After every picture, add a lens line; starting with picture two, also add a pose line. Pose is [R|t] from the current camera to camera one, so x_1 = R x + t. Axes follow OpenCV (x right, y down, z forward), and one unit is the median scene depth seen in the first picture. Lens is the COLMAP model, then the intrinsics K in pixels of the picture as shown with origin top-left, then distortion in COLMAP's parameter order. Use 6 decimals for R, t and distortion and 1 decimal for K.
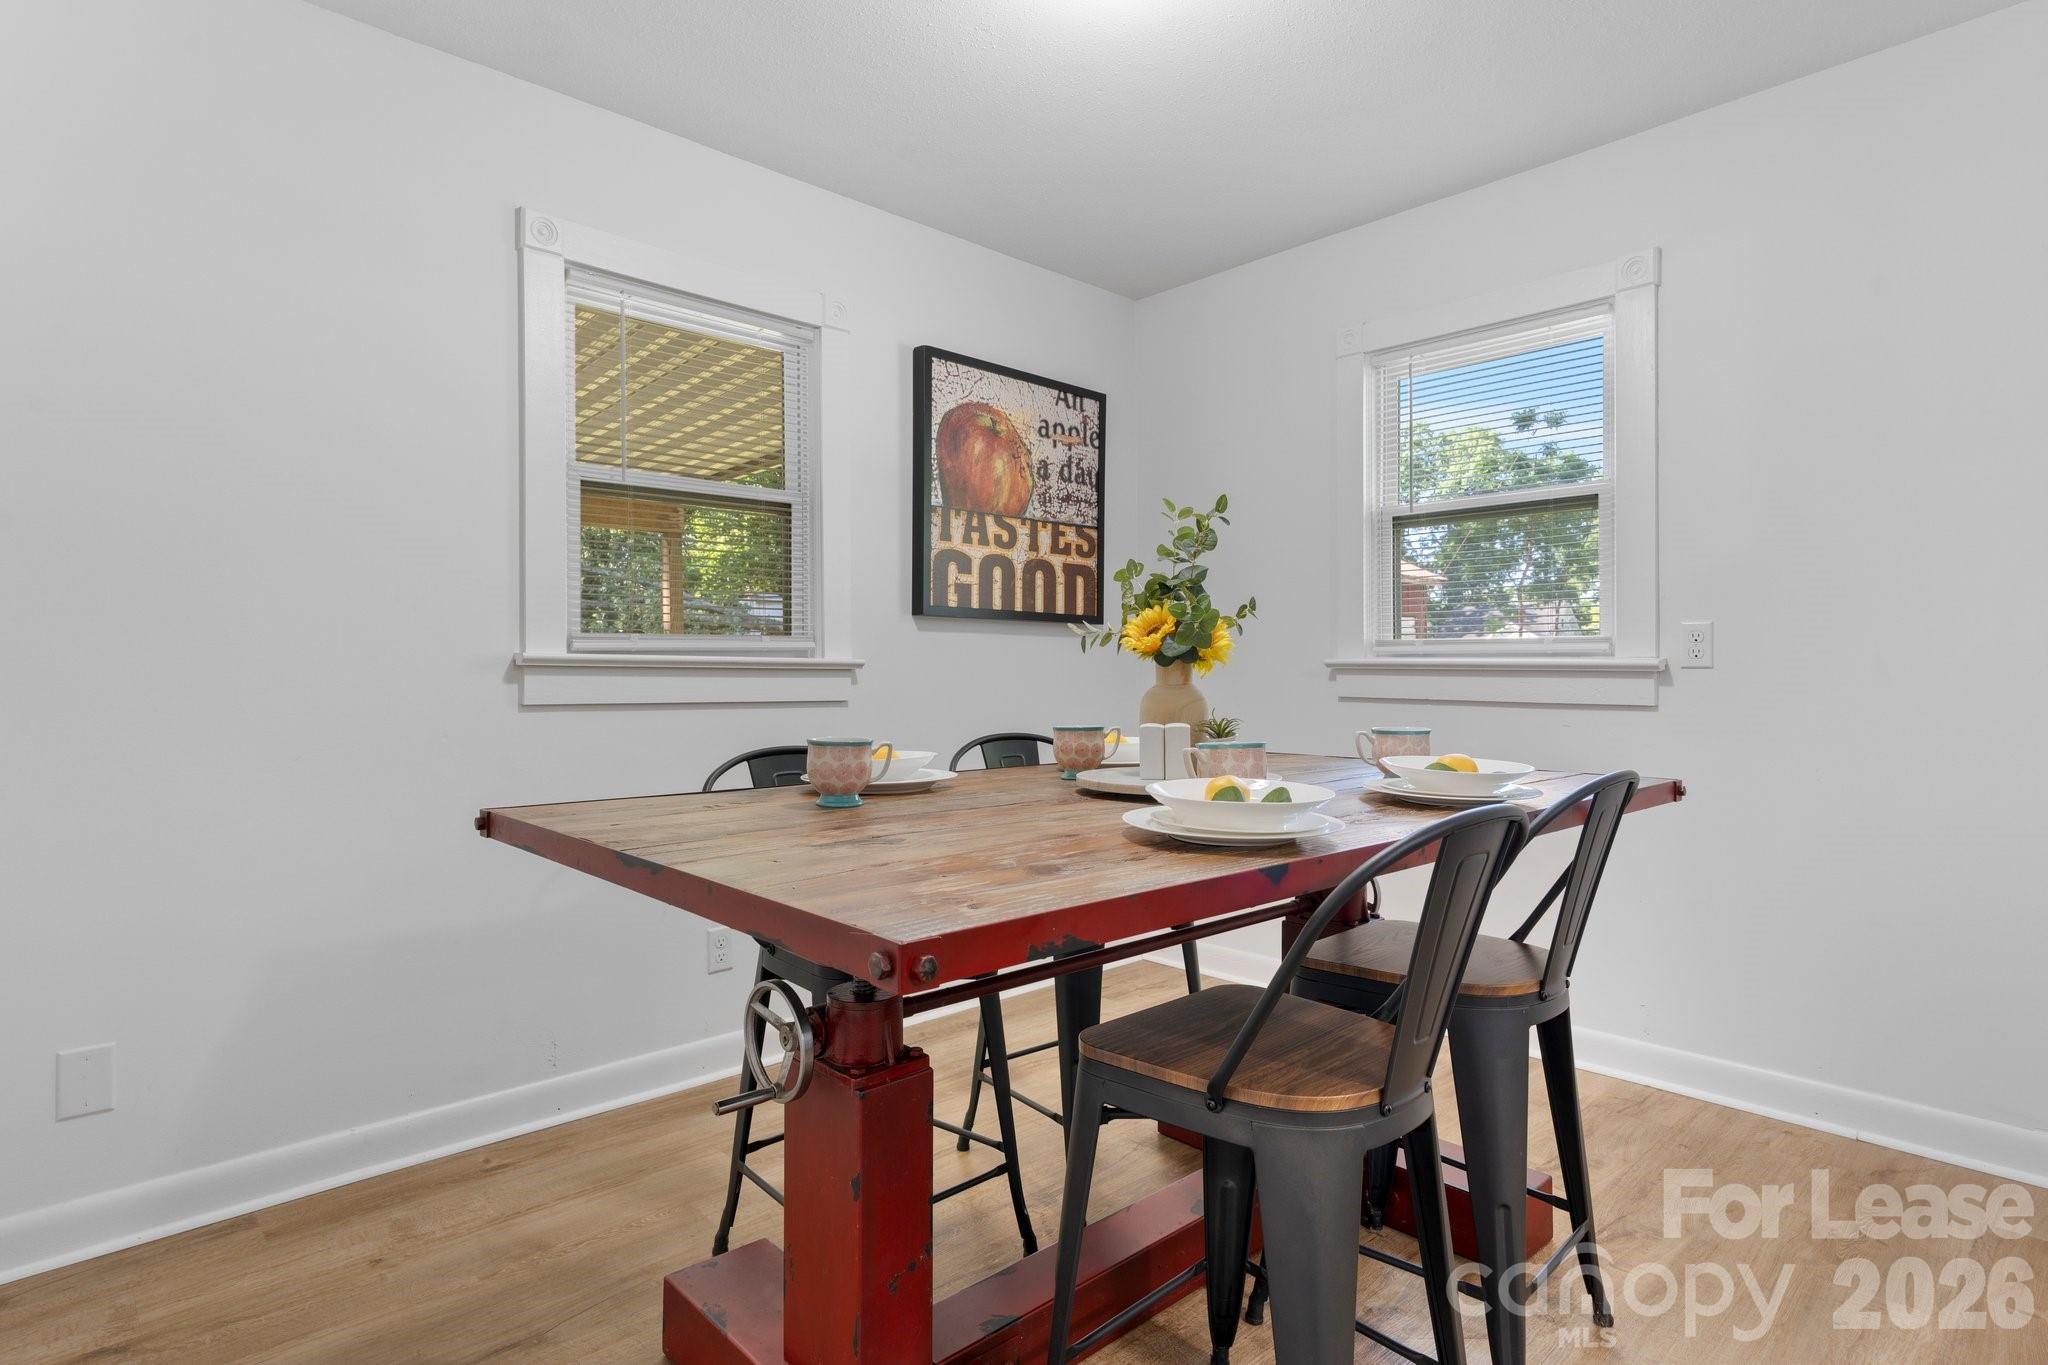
lens RADIAL K [[1103.4, 0, 1014.6], [0, 1103.4, 678.6], [0, 0, 1]] dist [0.008388, -0.000349]
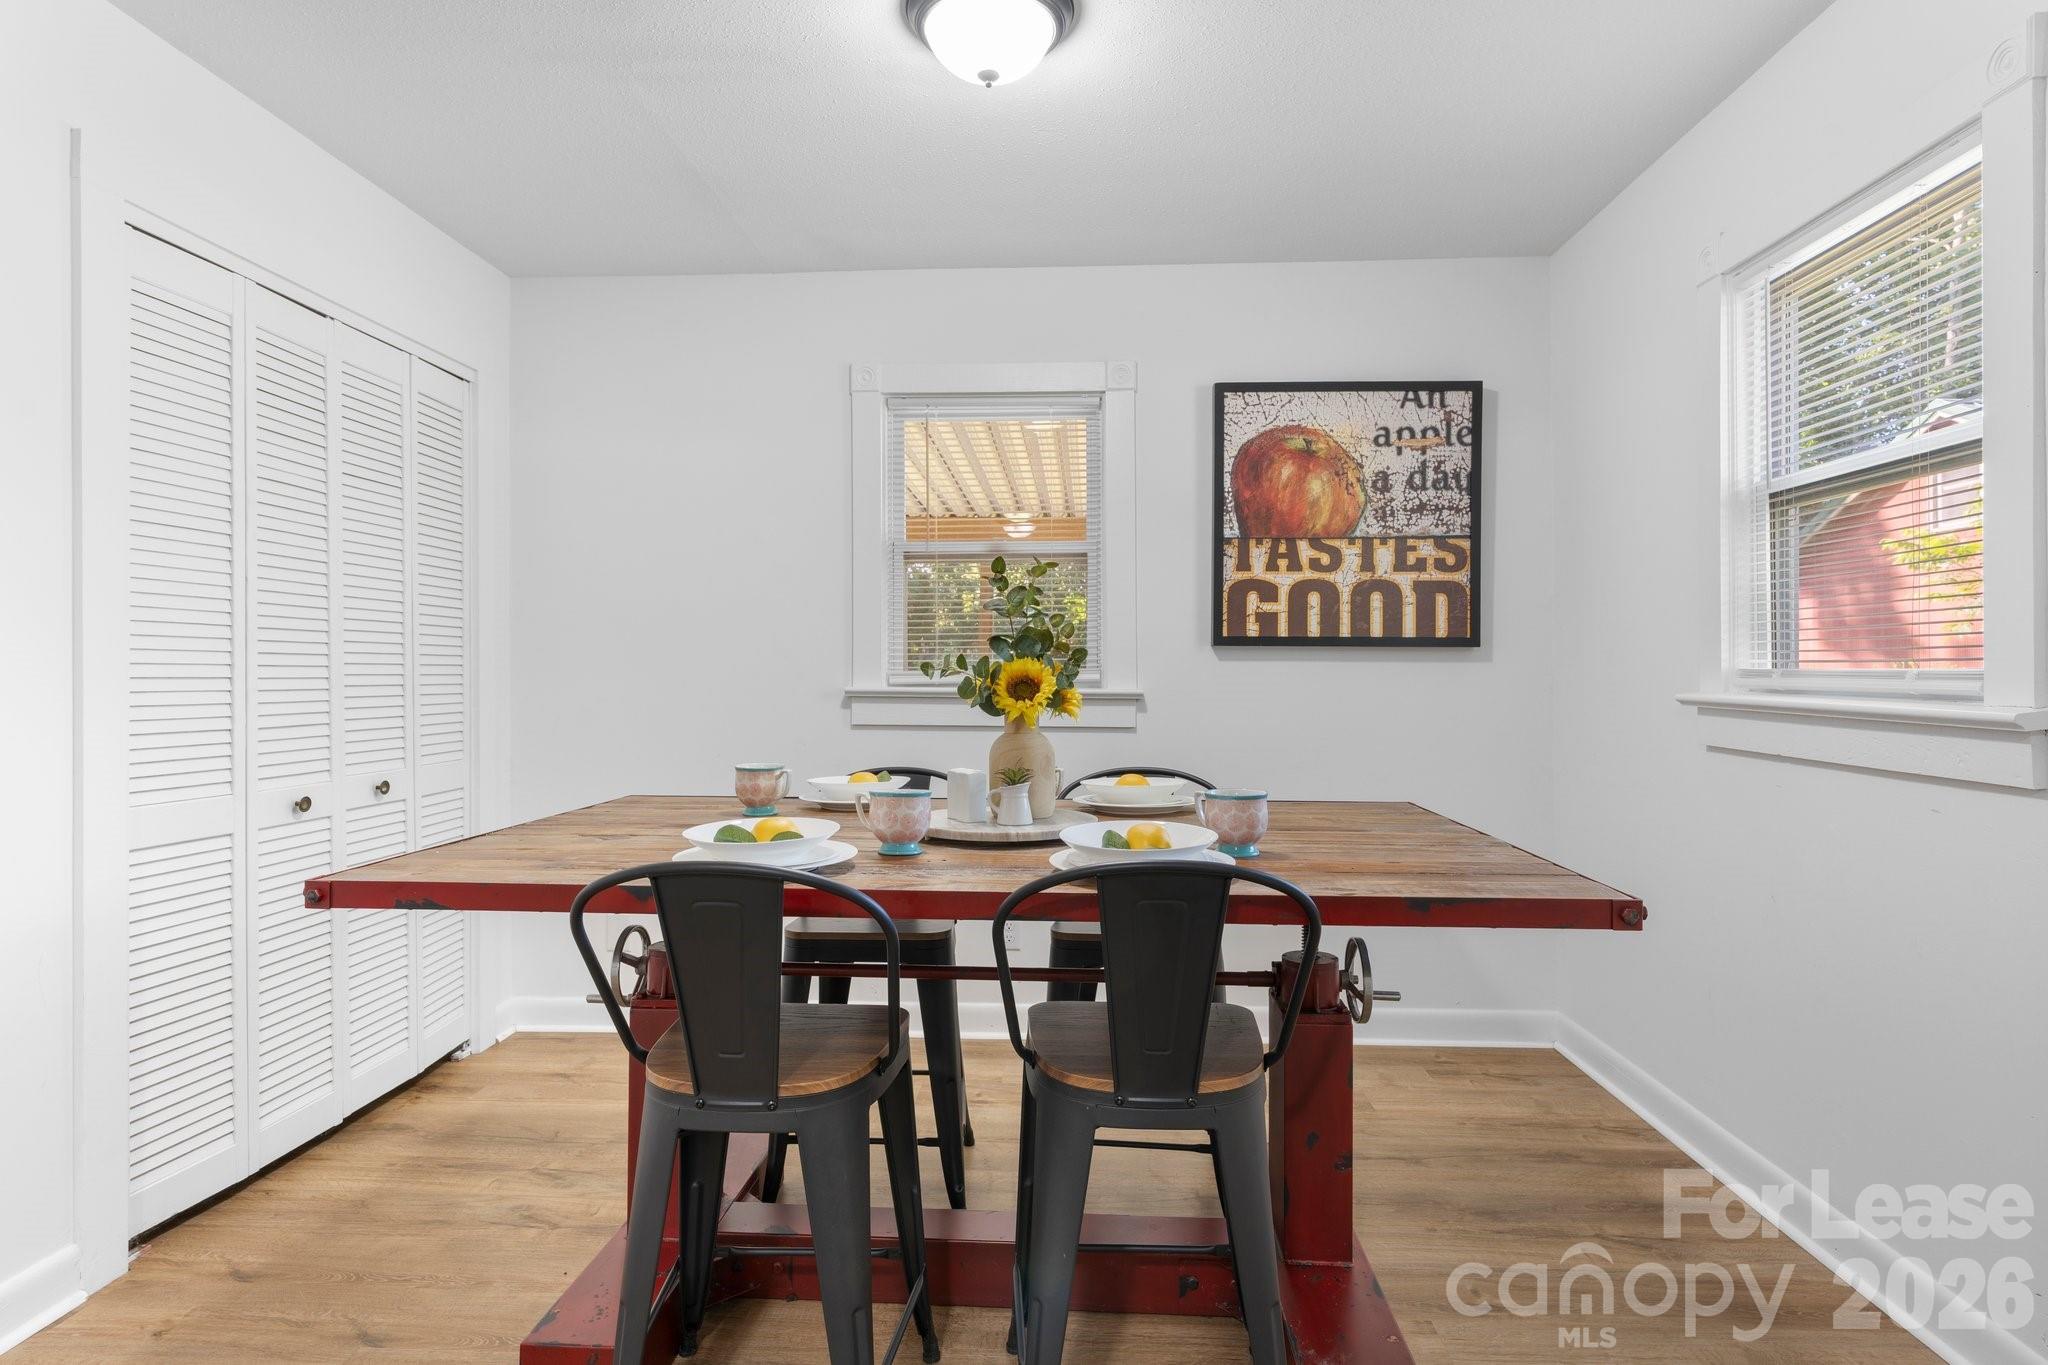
lens RADIAL K [[1103.4, 0, 1011.4], [0, 1103.4, 677.7], [0, 0, 1]] dist [0.008388, -0.000349]
pose [[0.679091, 0.002863, -0.734049, 0.496620], [-0.004034, 0.999992, 0.000168, -0.025159], [0.734043, 0.002847, 0.679097, 0.150212]]
